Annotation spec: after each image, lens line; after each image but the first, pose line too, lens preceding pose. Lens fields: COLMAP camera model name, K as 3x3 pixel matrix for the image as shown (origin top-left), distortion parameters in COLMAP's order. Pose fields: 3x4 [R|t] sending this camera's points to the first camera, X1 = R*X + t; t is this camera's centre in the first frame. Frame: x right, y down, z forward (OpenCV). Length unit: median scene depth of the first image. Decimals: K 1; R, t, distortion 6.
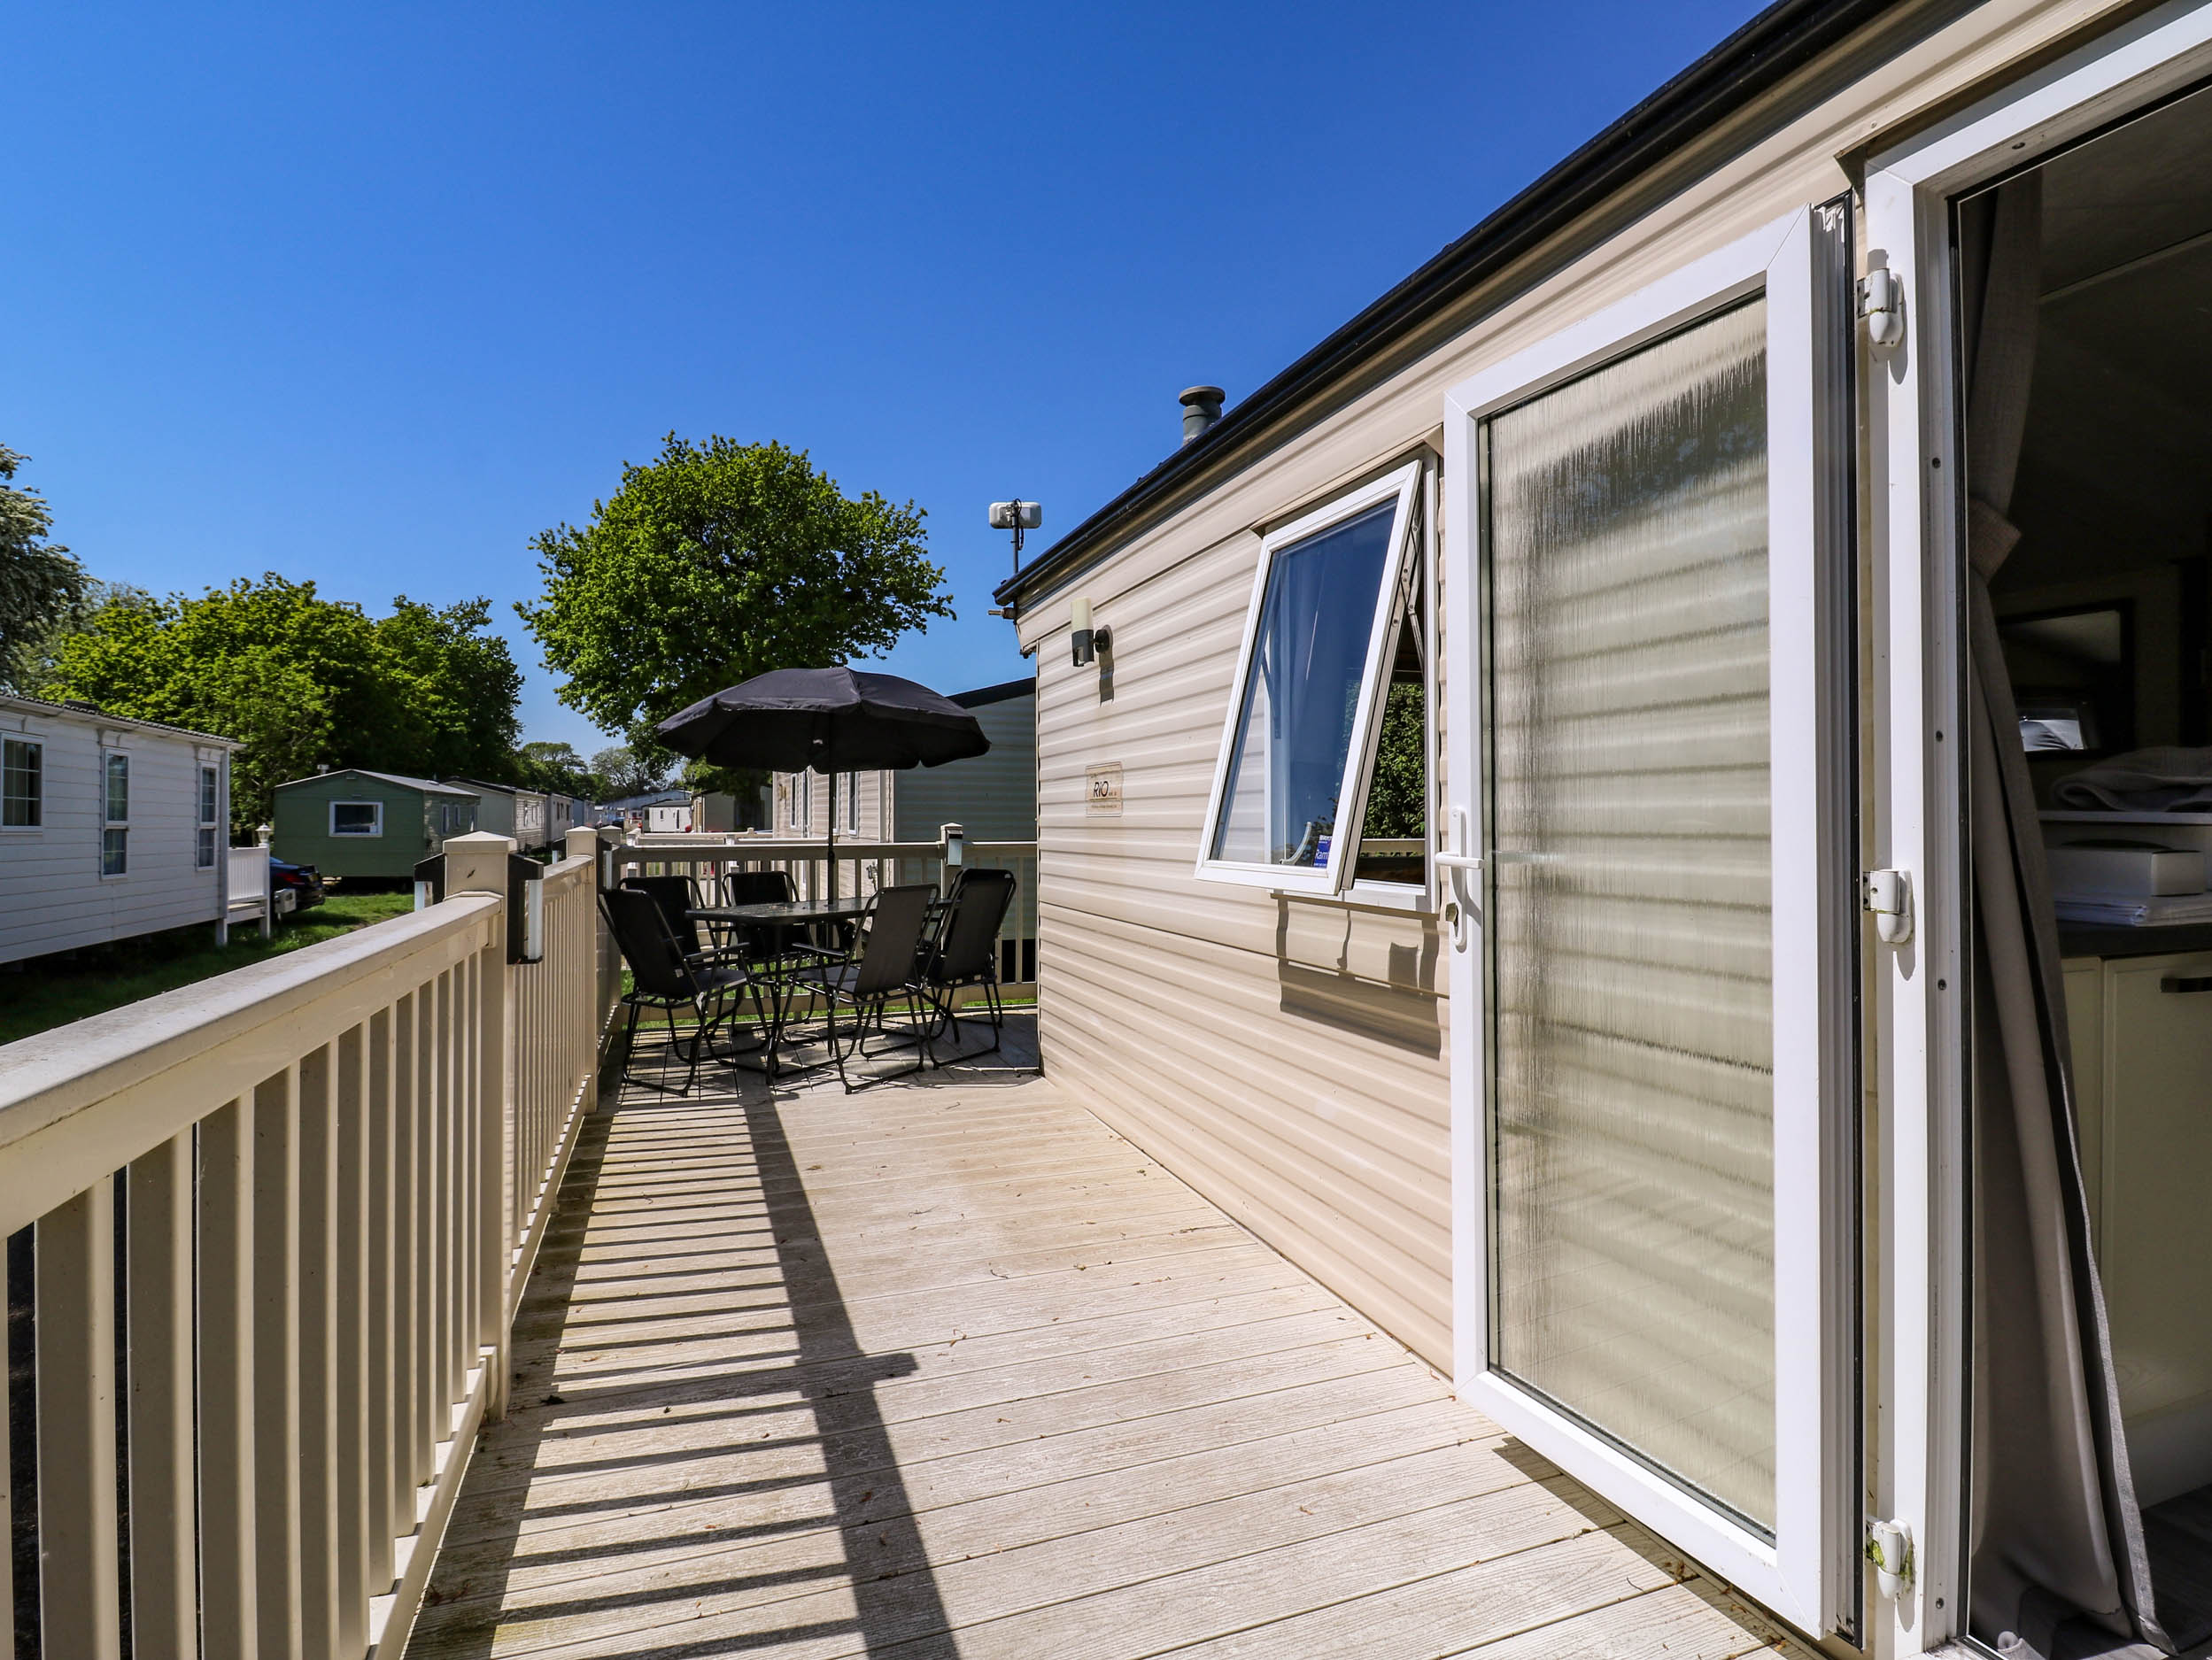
lens RADIAL K [[1173.5, 0, 1111.6], [0, 1173.5, 820.1], [0, 0, 1]] dist [-0.002254, -0.011798]
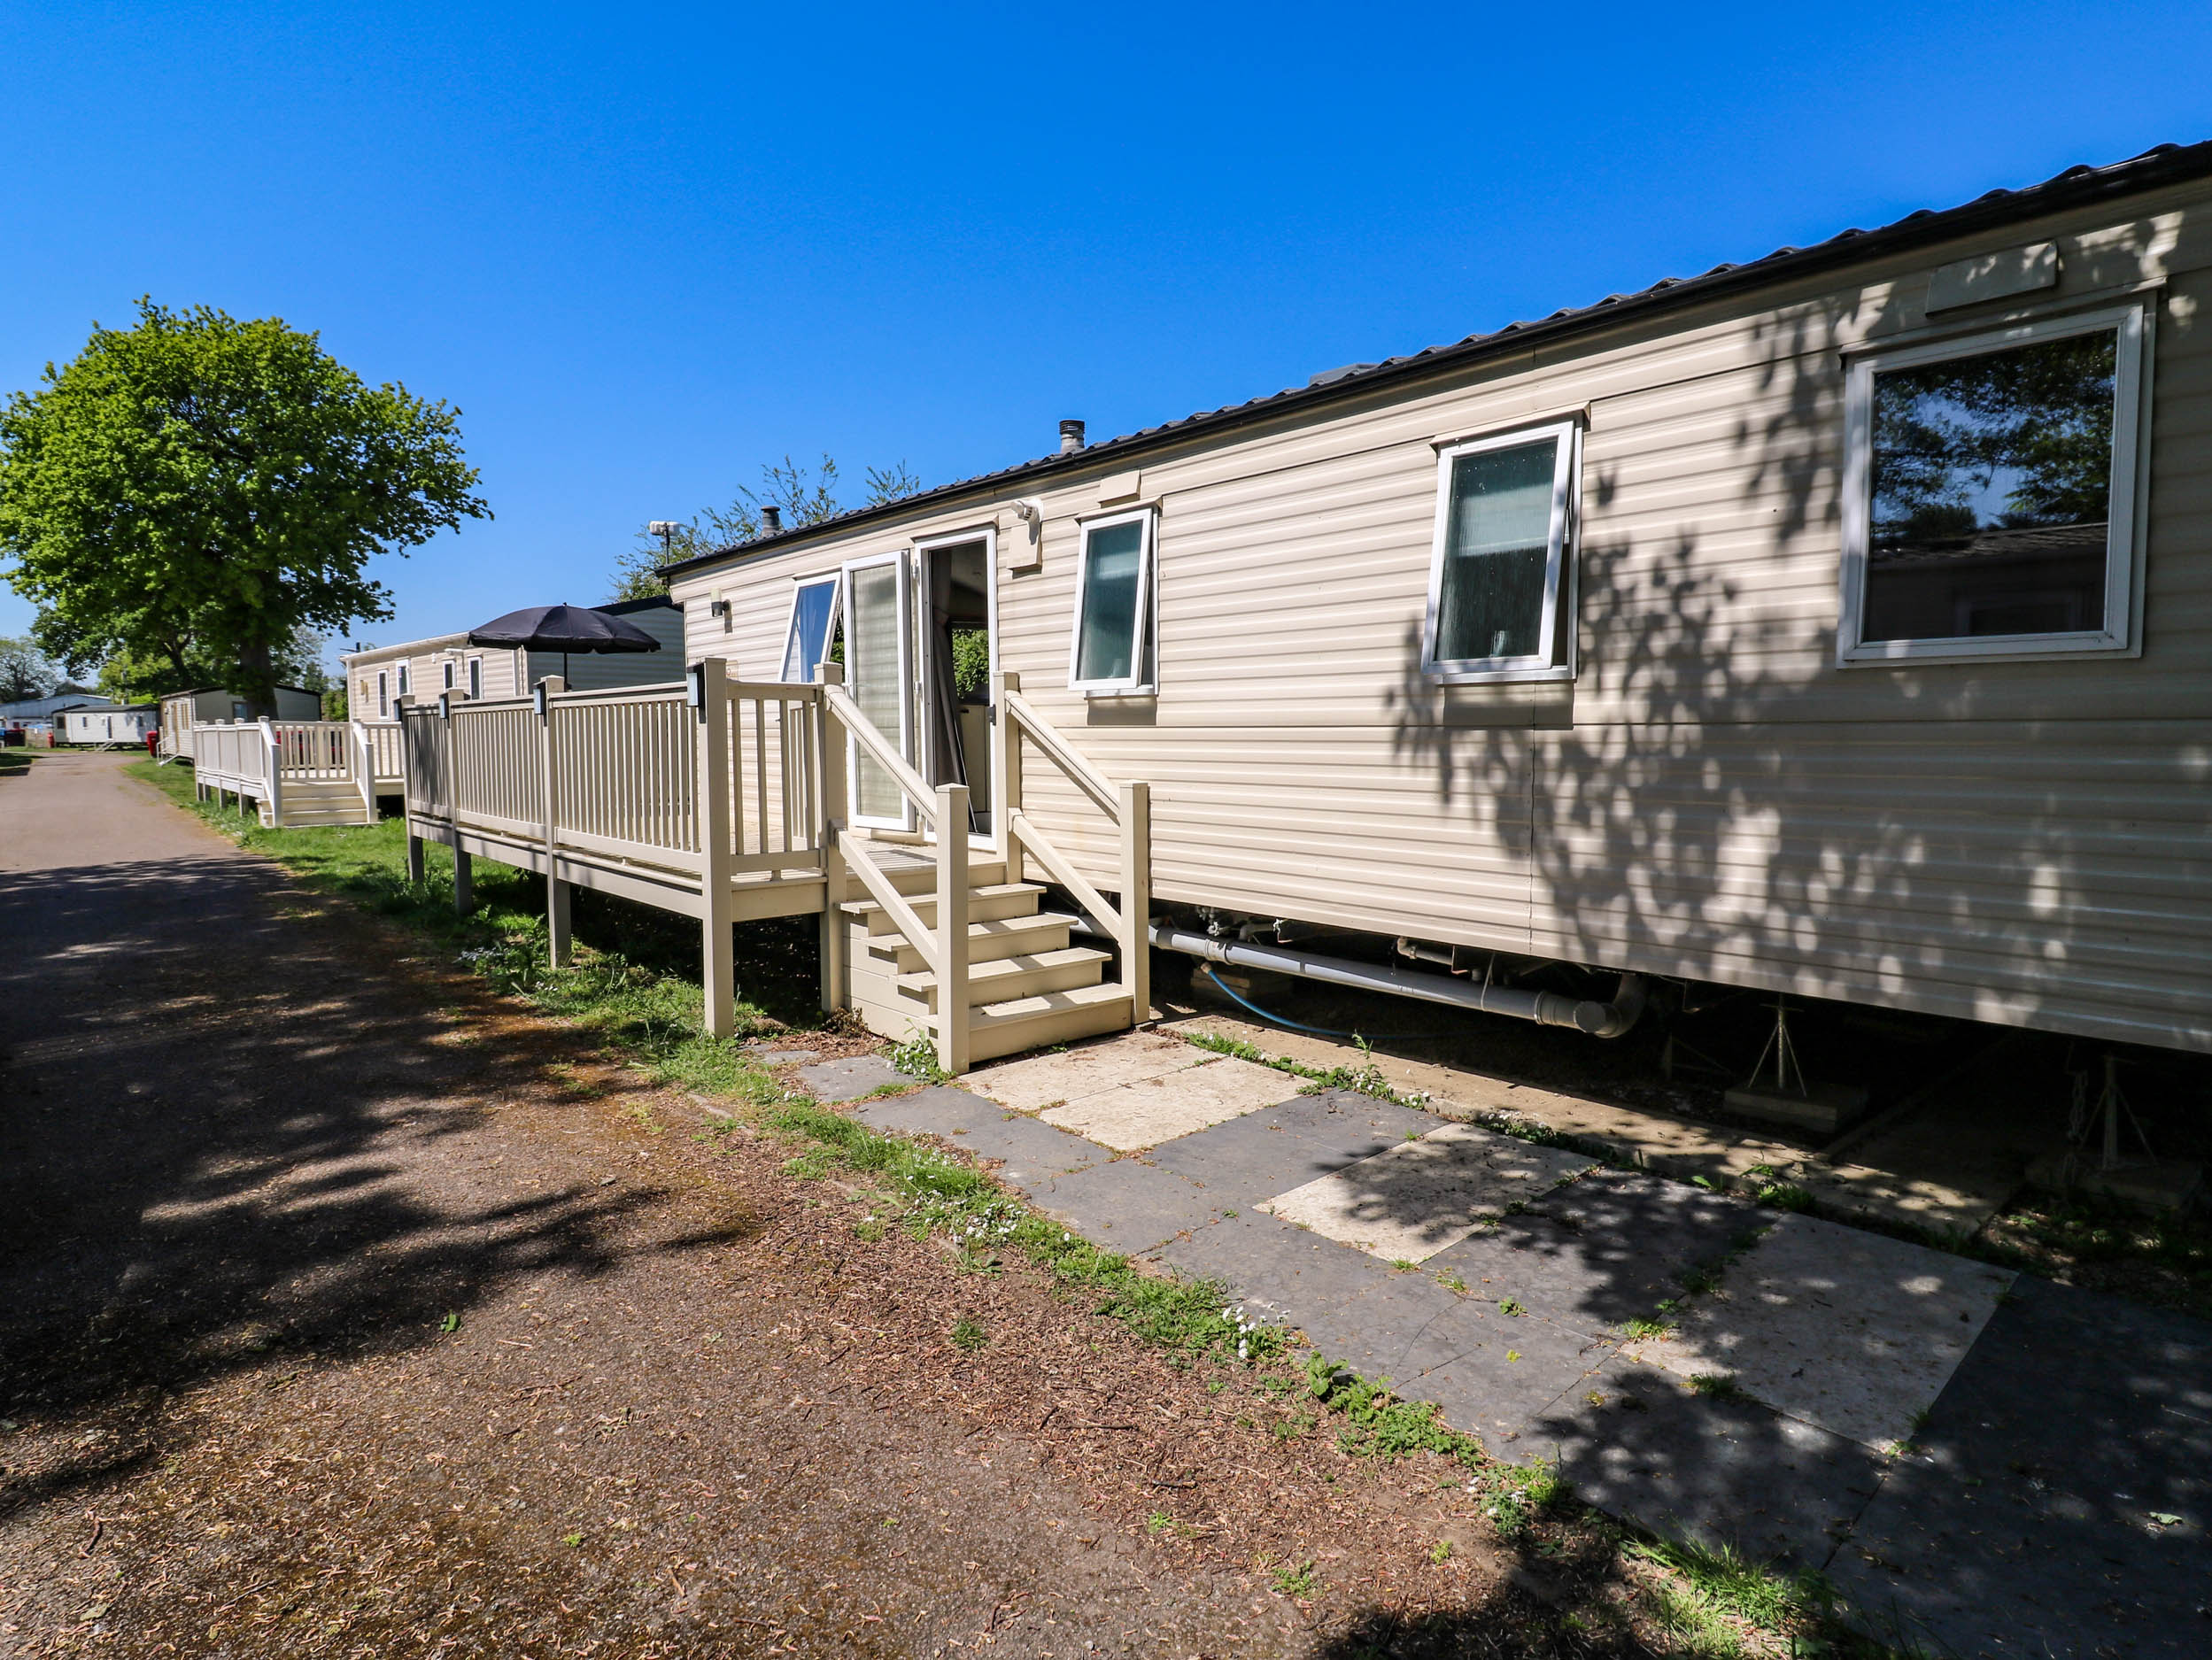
lens RADIAL K [[1173.5, 0, 1111.6], [0, 1173.5, 820.1], [0, 0, 1]] dist [-0.002254, -0.011798]
pose [[0.931792, -0.027235, 0.361969, -0.014456], [0.000401, 0.997258, 0.074004, 0.009148], [-0.362992, -0.068812, 0.929248, -0.139687]]
